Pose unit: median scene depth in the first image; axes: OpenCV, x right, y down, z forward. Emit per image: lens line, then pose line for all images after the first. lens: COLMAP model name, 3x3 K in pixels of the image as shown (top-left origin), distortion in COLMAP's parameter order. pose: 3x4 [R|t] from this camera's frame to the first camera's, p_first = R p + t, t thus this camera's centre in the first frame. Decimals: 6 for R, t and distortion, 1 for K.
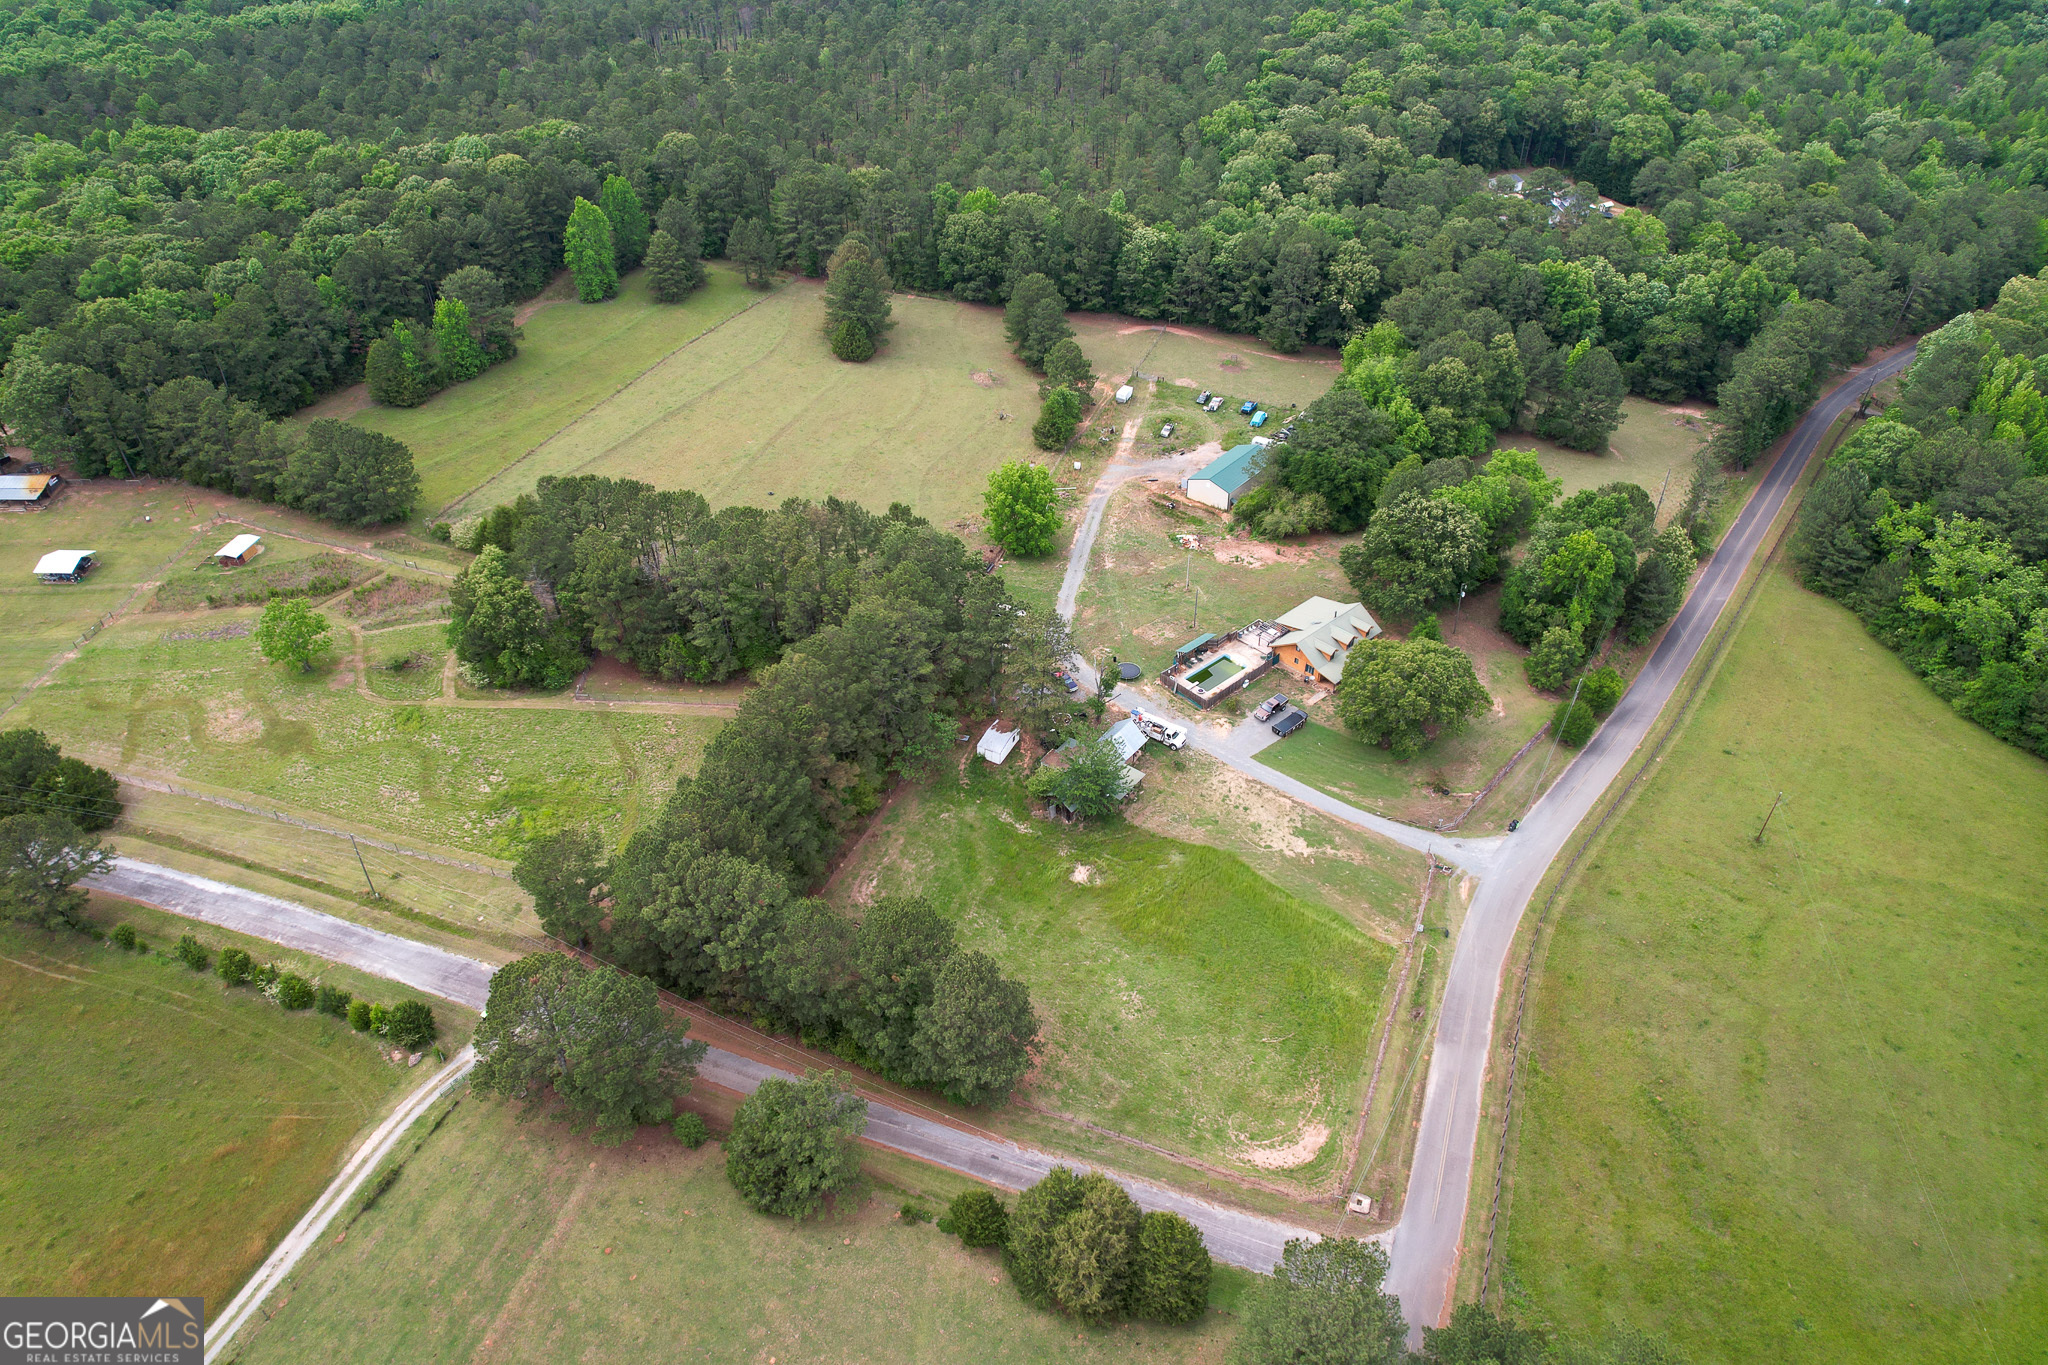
lens RADIAL K [[1311.8, 0, 1027.8], [0, 1311.8, 675.0], [0, 0, 1]] dist [-0.075055, 0.068747]
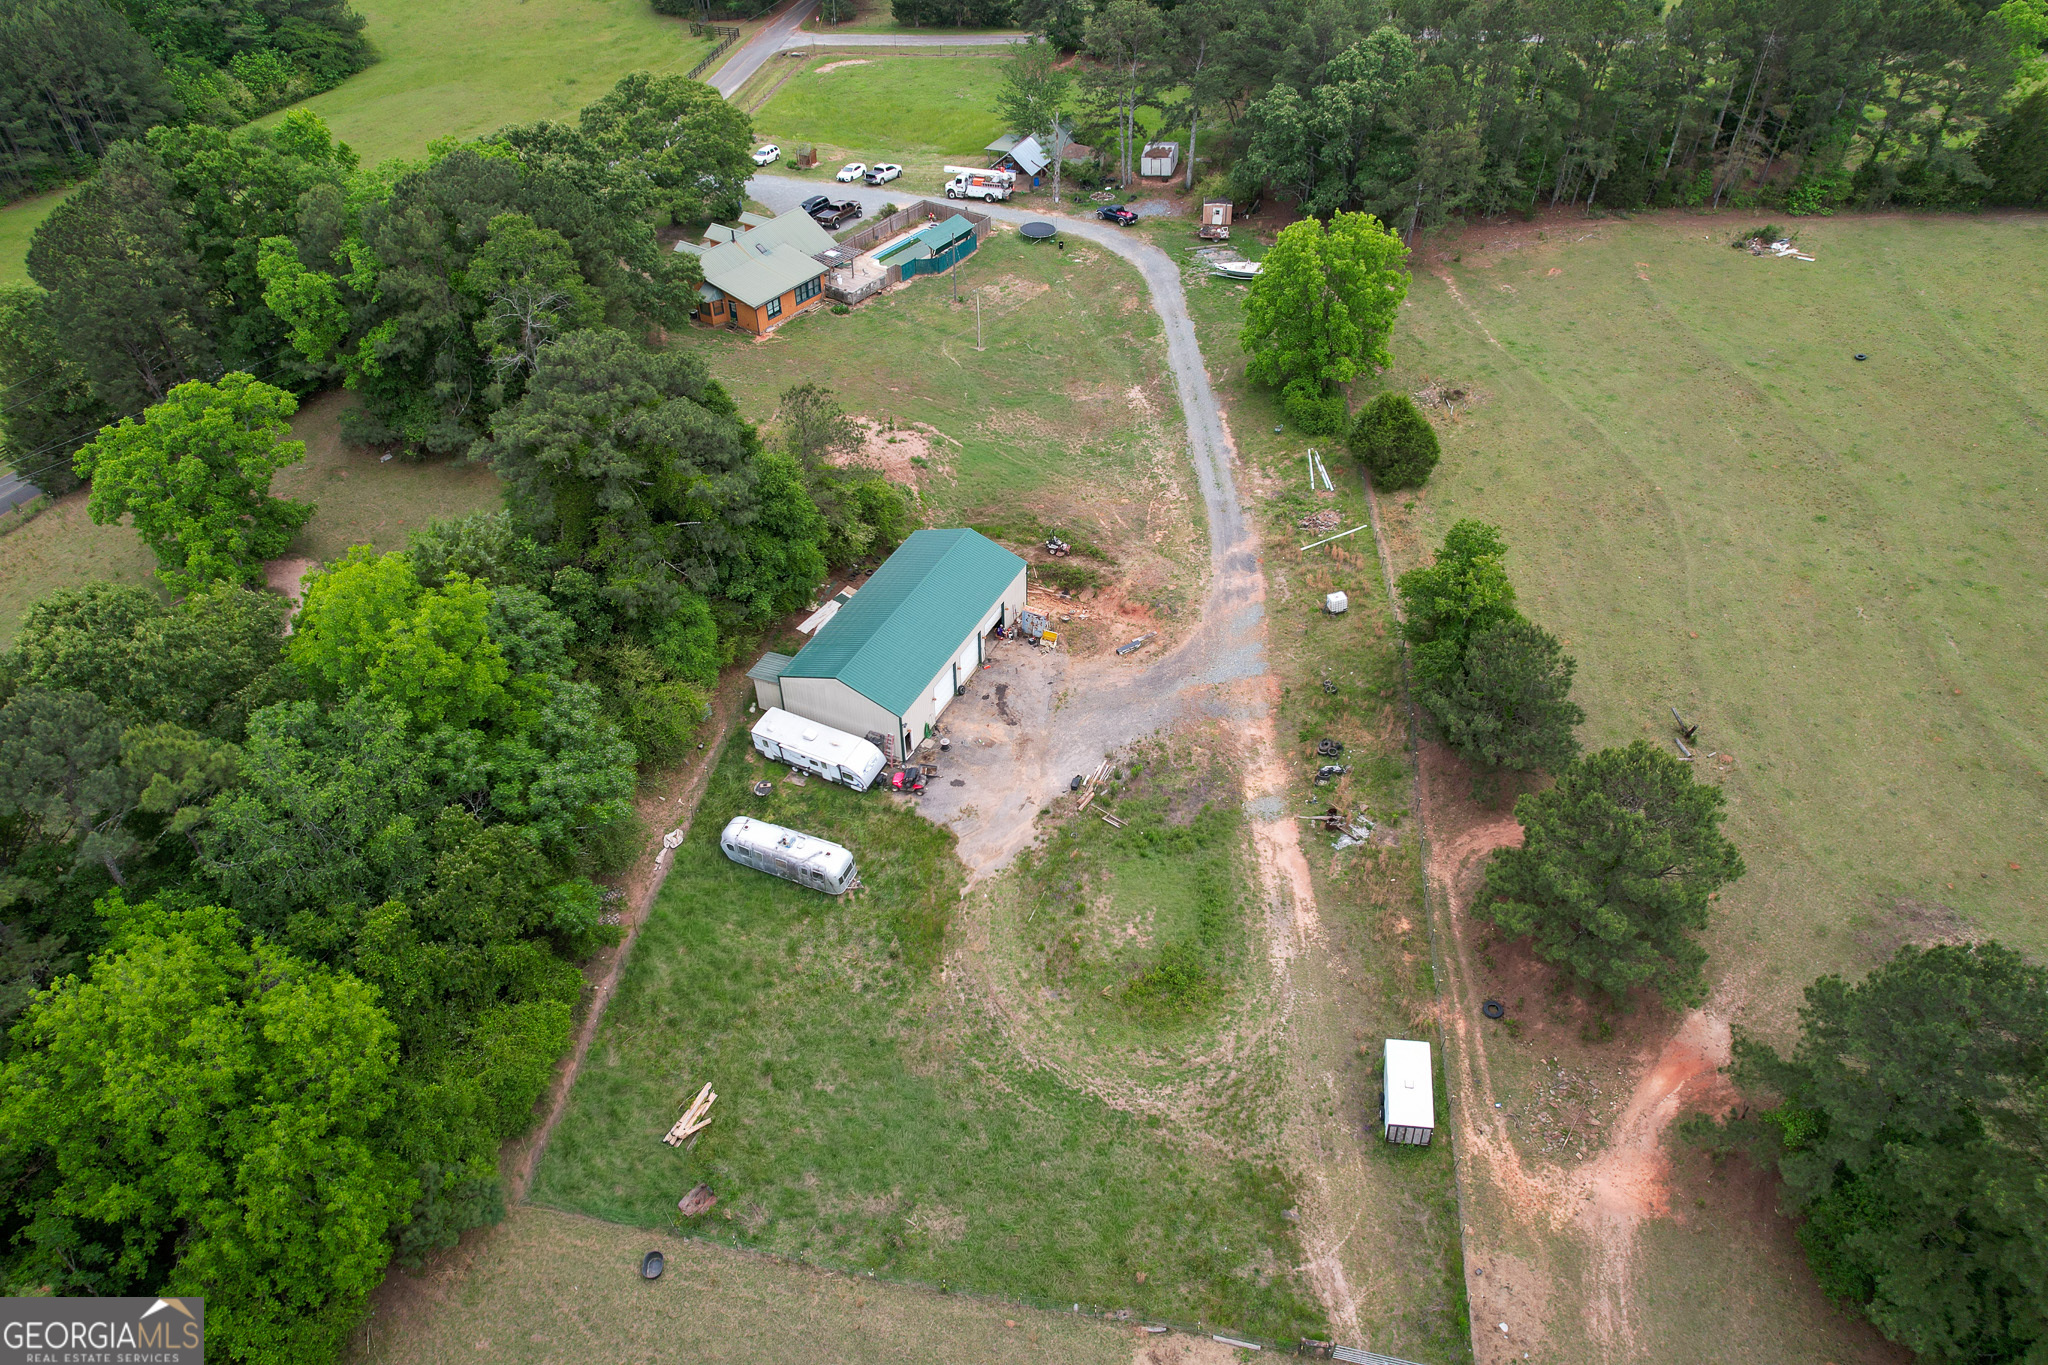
lens RADIAL K [[1311.8, 0, 1027.8], [0, 1311.8, 675.0], [0, 0, 1]] dist [-0.075055, 0.068747]
pose [[-0.974624, 0.152585, -0.163786, 0.254309], [-0.126032, 0.230649, 0.964840, -0.683838], [0.184997, 0.960999, -0.205566, 1.492073]]
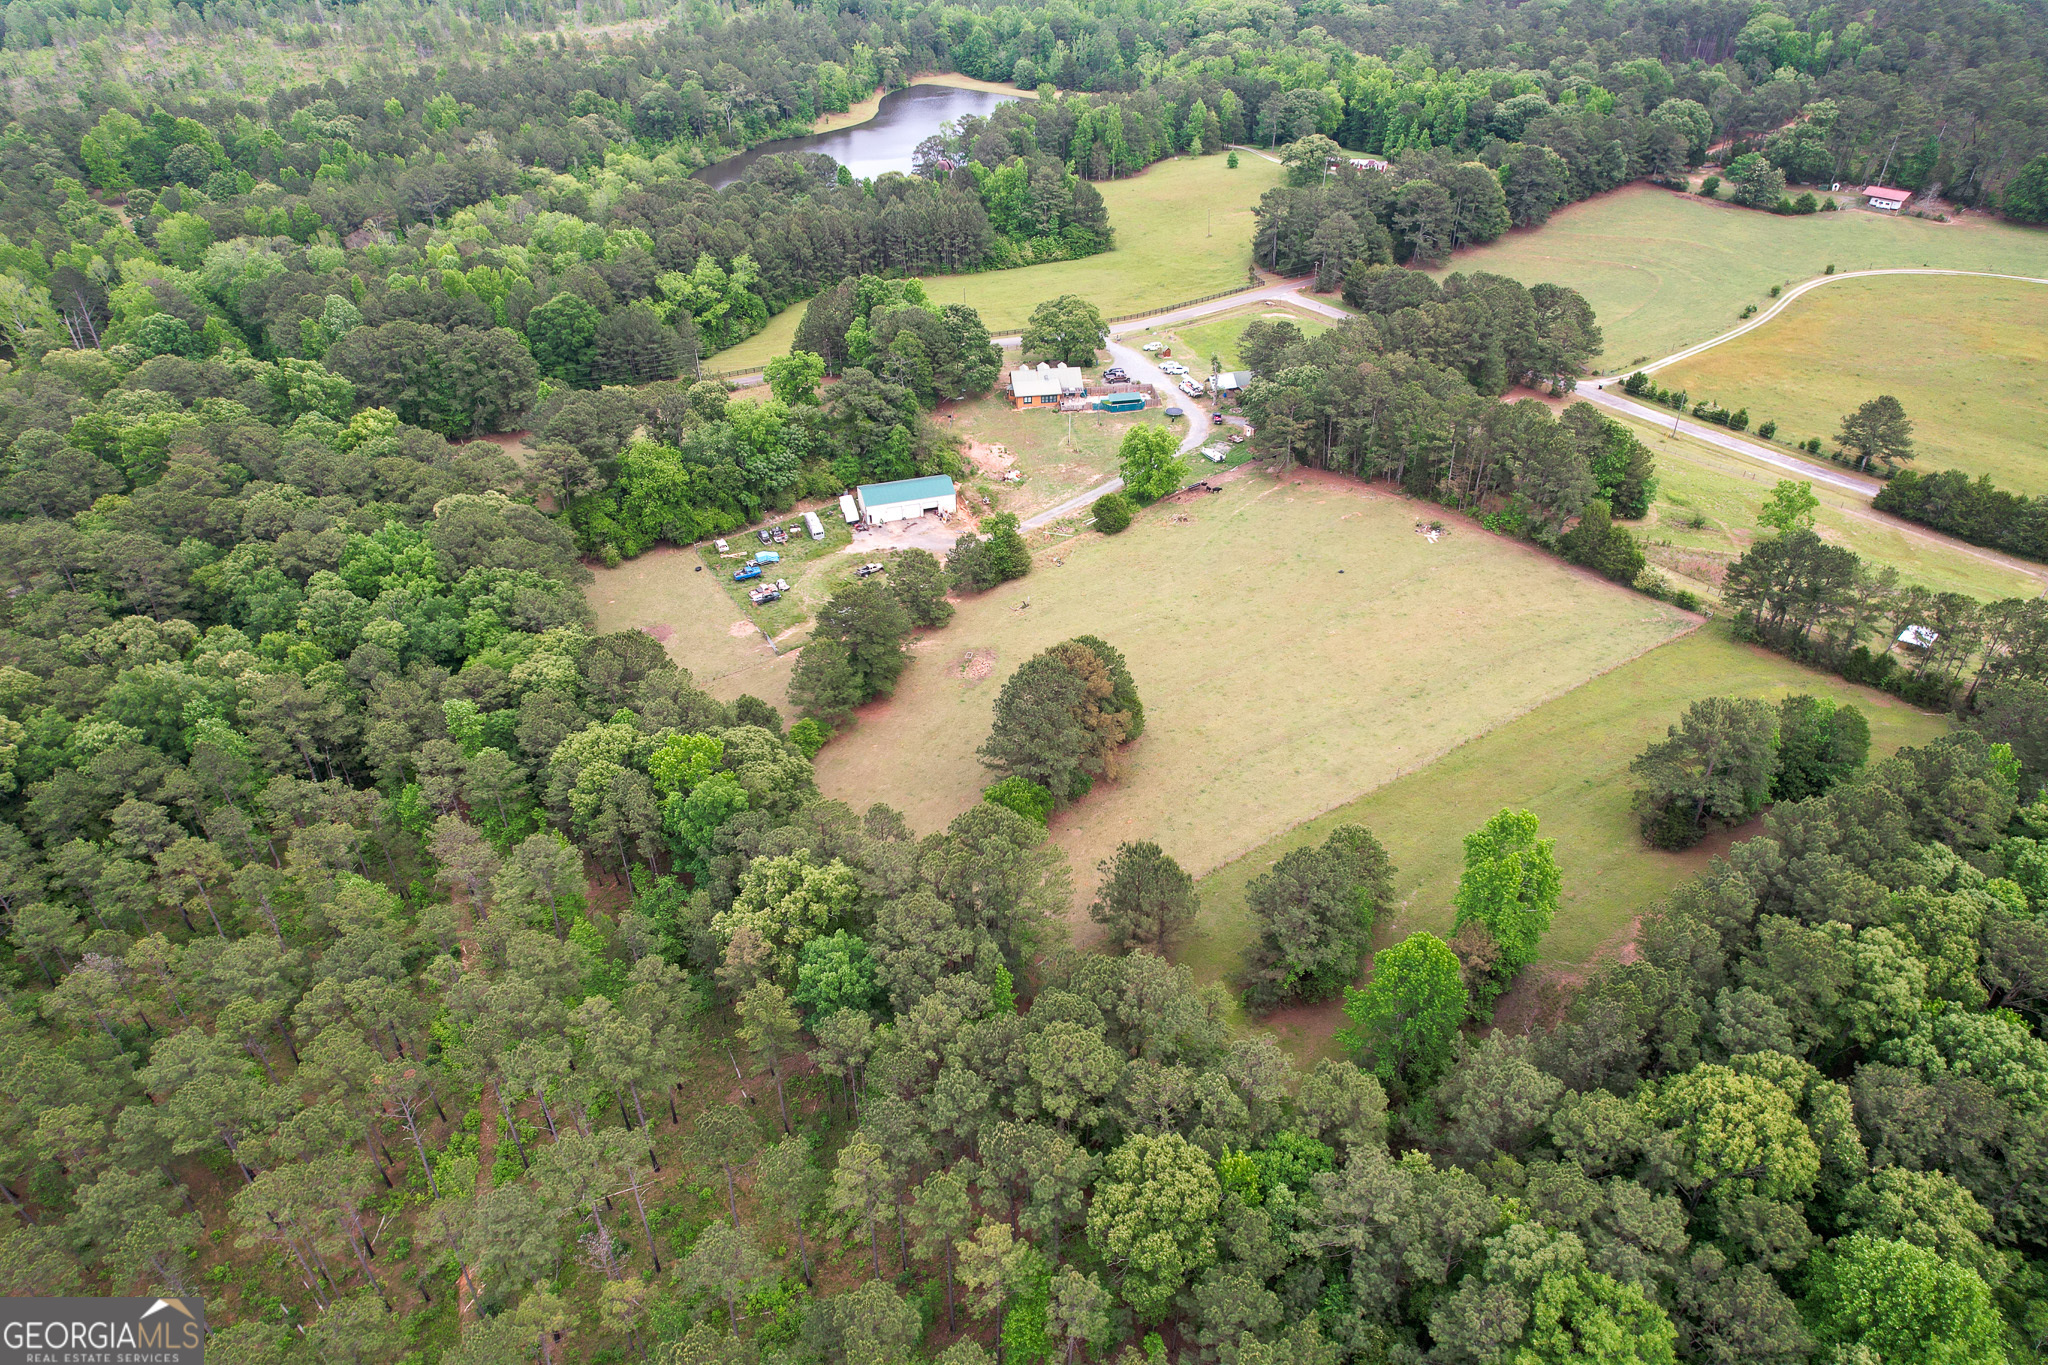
lens RADIAL K [[1311.8, 0, 1027.8], [0, 1311.8, 675.0], [0, 0, 1]] dist [-0.075055, 0.068747]
pose [[-0.819893, -0.315101, 0.478003, -0.632193], [0.351260, 0.382446, 0.854606, -1.301520], [-0.452098, 0.868589, -0.202883, 1.764118]]
